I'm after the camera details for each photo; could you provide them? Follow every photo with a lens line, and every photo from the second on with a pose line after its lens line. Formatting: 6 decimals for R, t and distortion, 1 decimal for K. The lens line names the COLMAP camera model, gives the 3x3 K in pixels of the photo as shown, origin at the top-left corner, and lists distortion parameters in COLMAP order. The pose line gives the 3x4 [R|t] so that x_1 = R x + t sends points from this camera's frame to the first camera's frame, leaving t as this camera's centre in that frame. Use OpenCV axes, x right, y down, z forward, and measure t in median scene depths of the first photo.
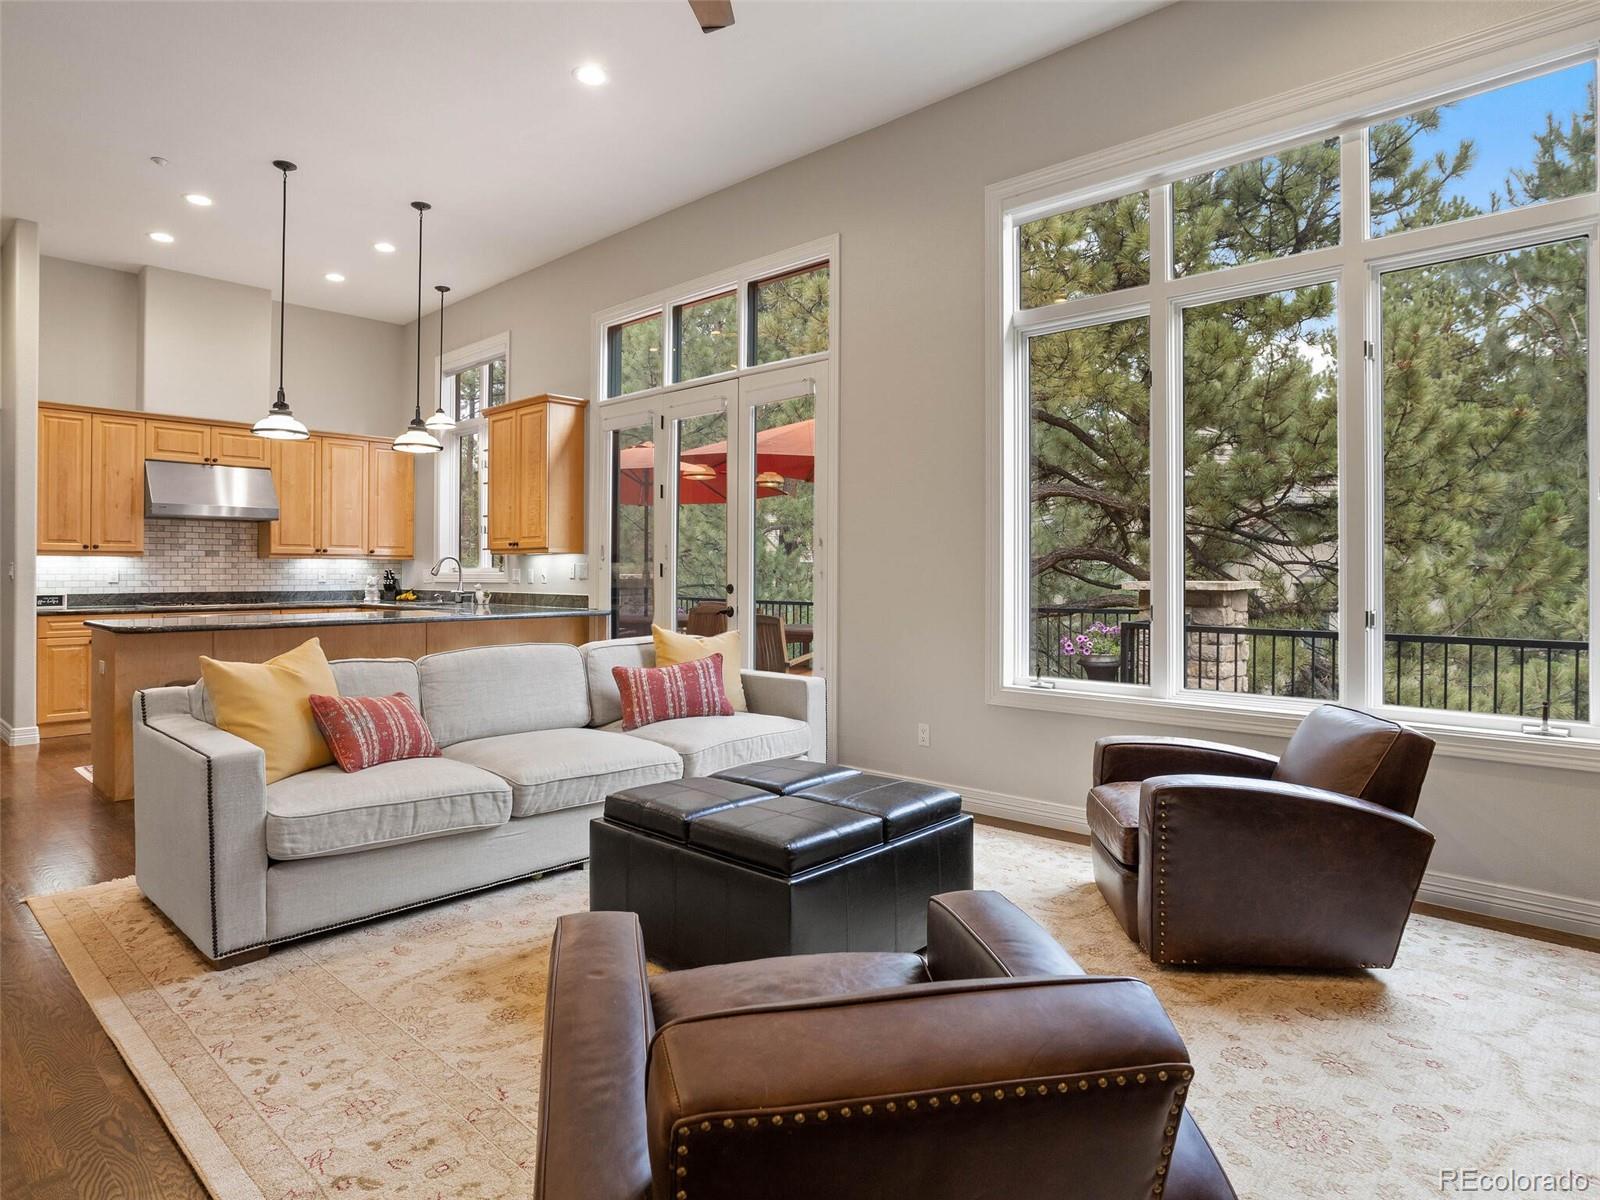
lens RADIAL K [[914.4, 0, 784.1], [0, 914.4, 561.8], [0, 0, 1]] dist [-0.013703, 0.005404]
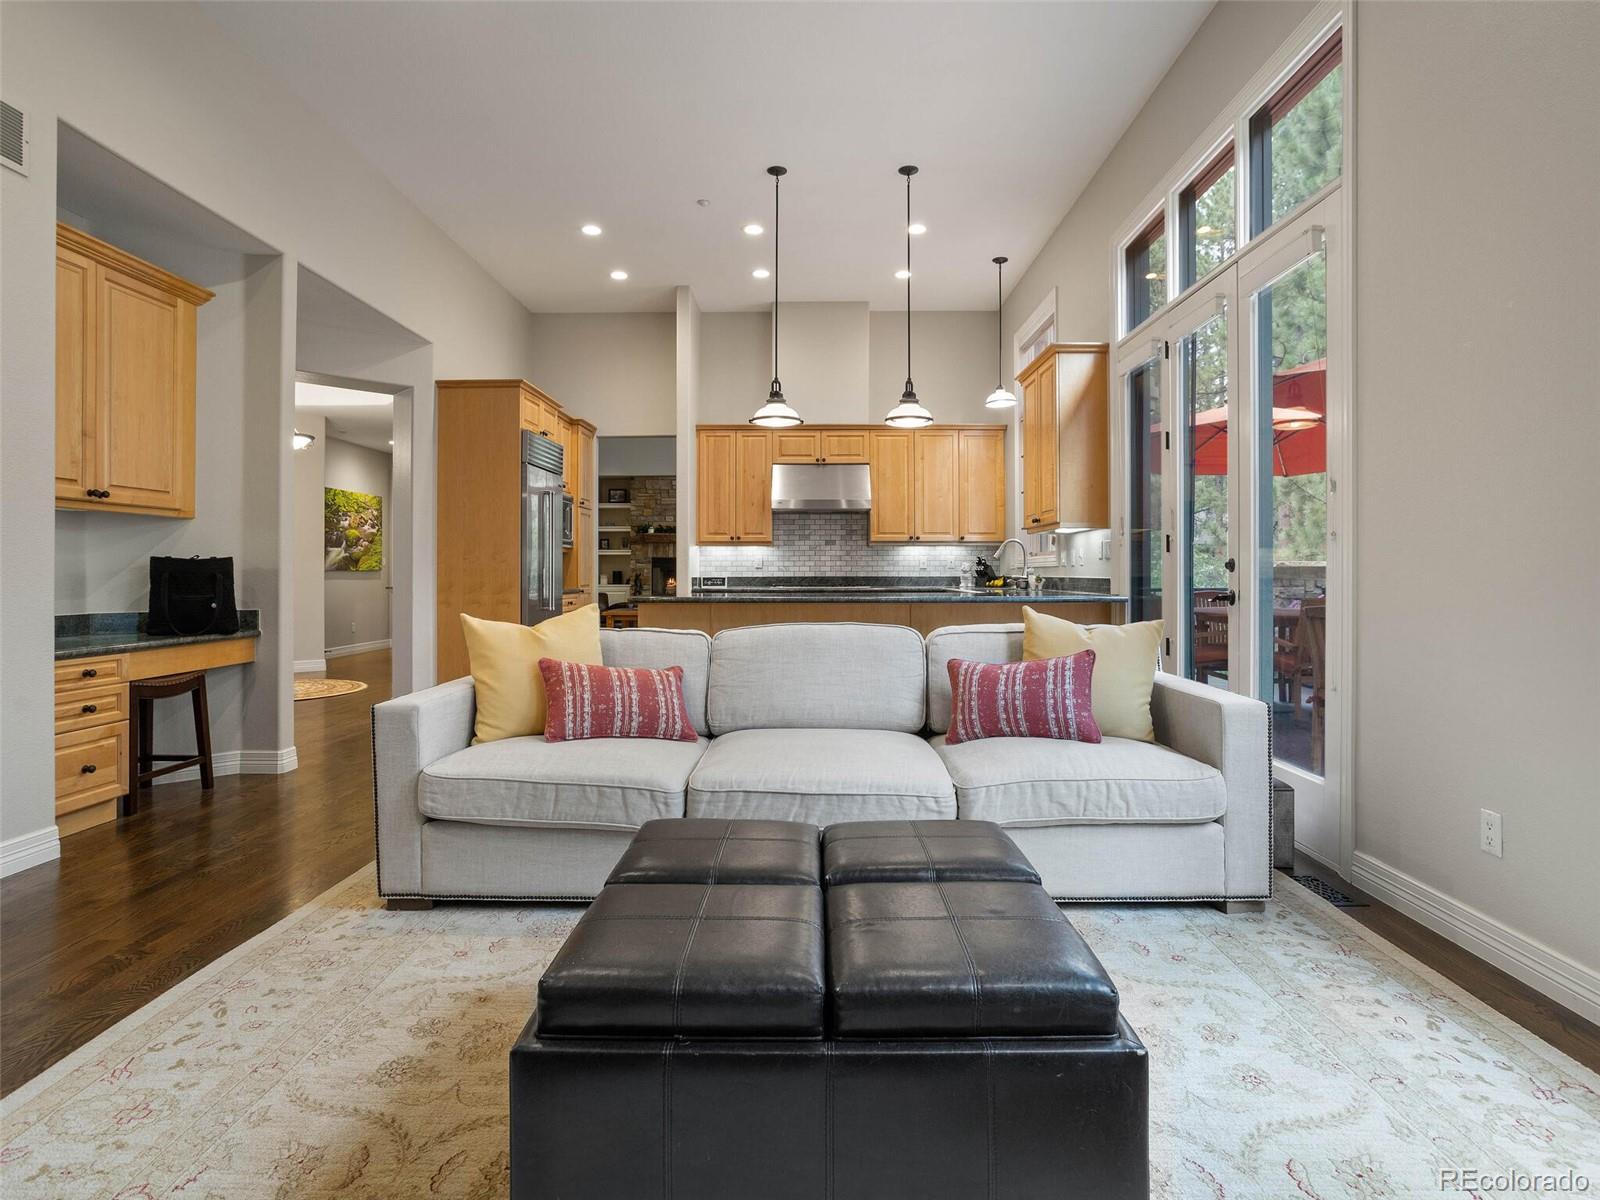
lens RADIAL K [[869.3, 0, 791.7], [0, 869.3, 568.1], [0, 0, 1]] dist [-0.042369, 0.021509]
pose [[0.682955, -0.005387, -0.730441, 0.154750], [0.010966, 0.999936, 0.002879, 0.021629], [0.730378, -0.009977, 0.682970, 0.246898]]
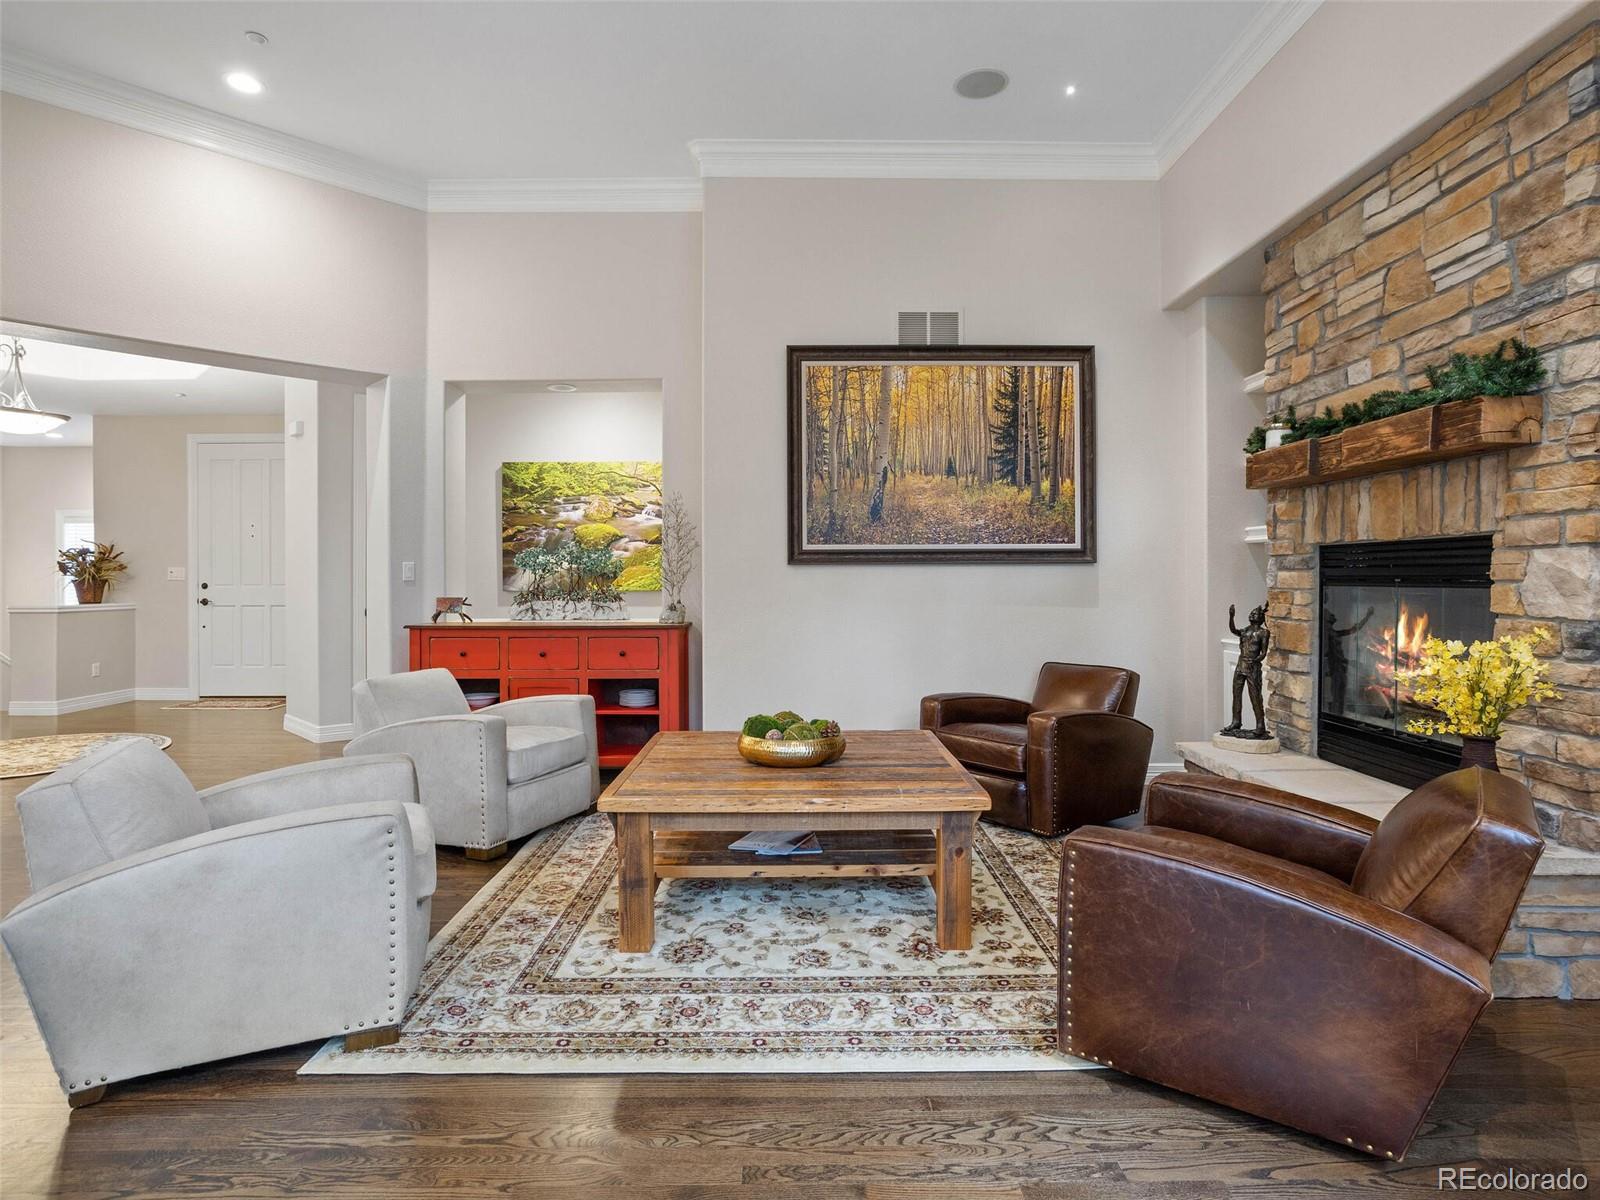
lens RADIAL K [[869.3, 0, 811.6], [0, 869.3, 592.8], [0, 0, 1]] dist [-0.042369, 0.021509]
pose [[-0.715094, 0.008443, -0.698978, -1.082952], [0.008212, 0.999960, 0.003677, 0.022920], [0.698981, -0.003110, -0.715134, 1.651015]]
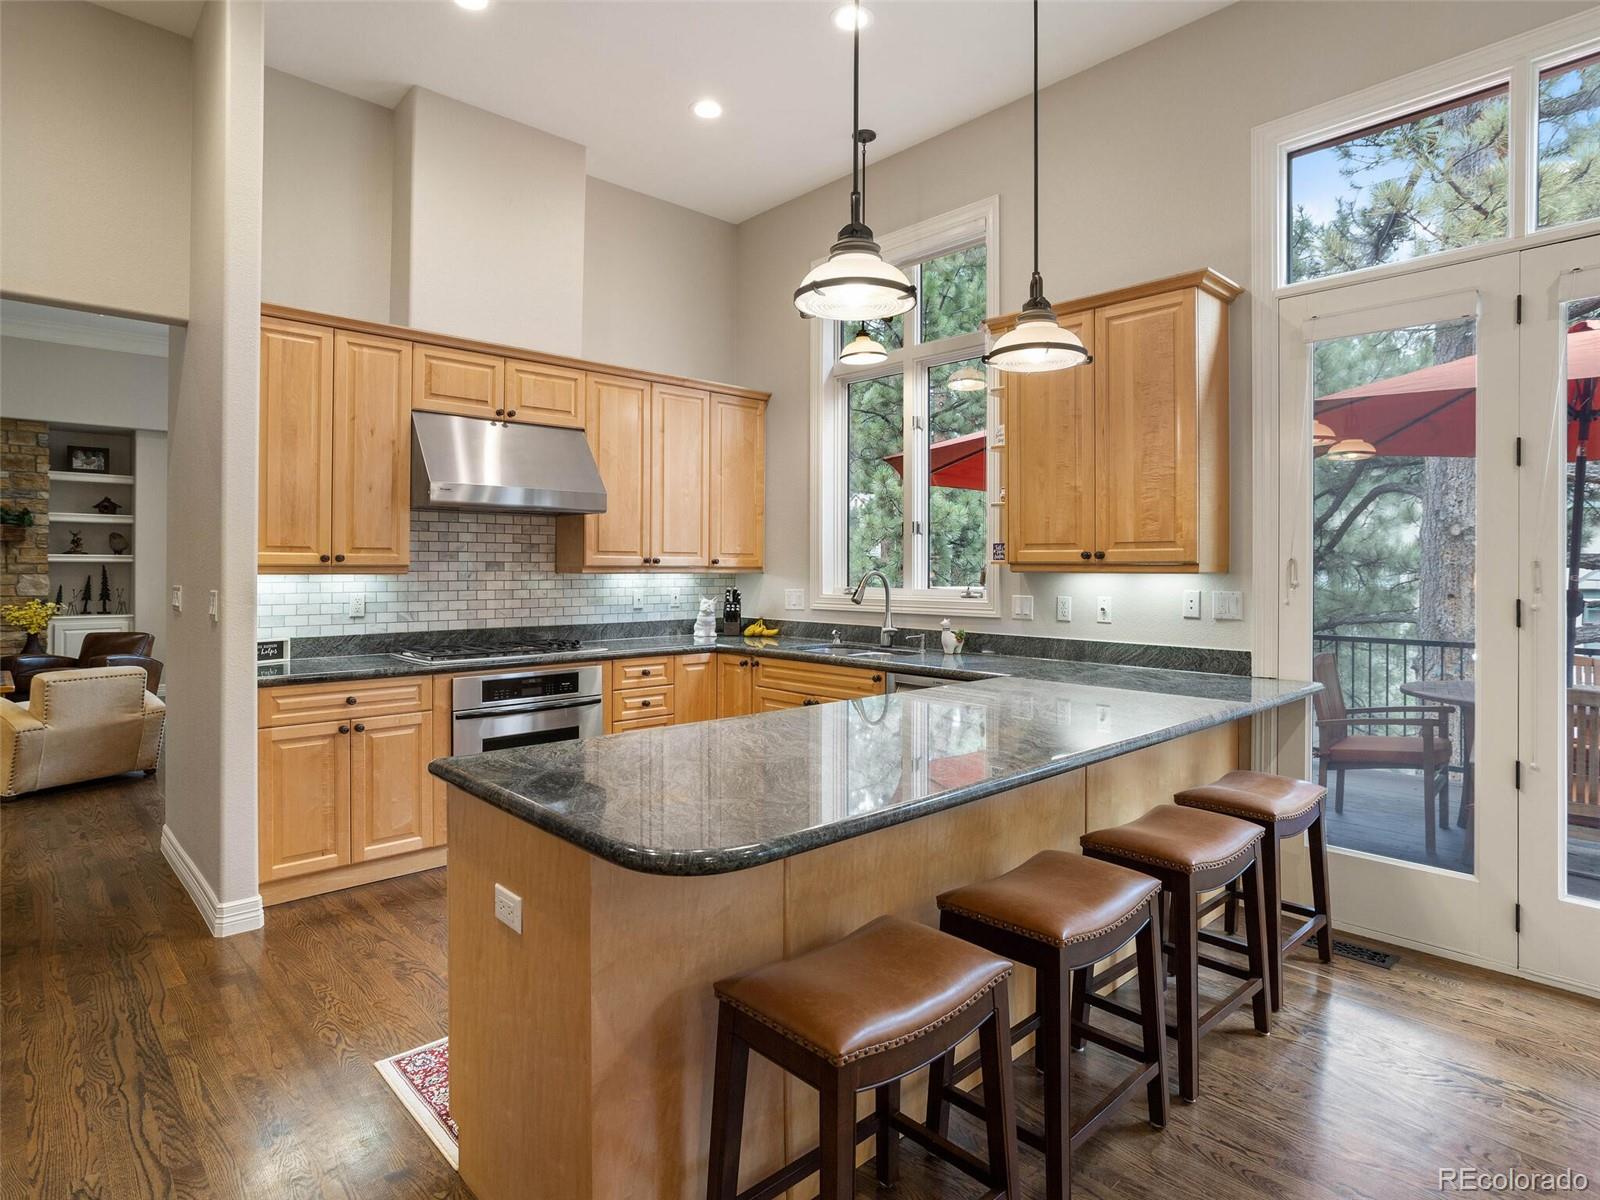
lens RADIAL K [[869.3, 0, 793.5], [0, 869.3, 561.1], [0, 0, 1]] dist [-0.042369, 0.021509]
pose [[0.998827, 0.001295, -0.048408, -0.447732], [-0.001072, 0.999989, 0.004613, -0.017716], [0.048414, -0.004556, 0.998817, 0.472659]]
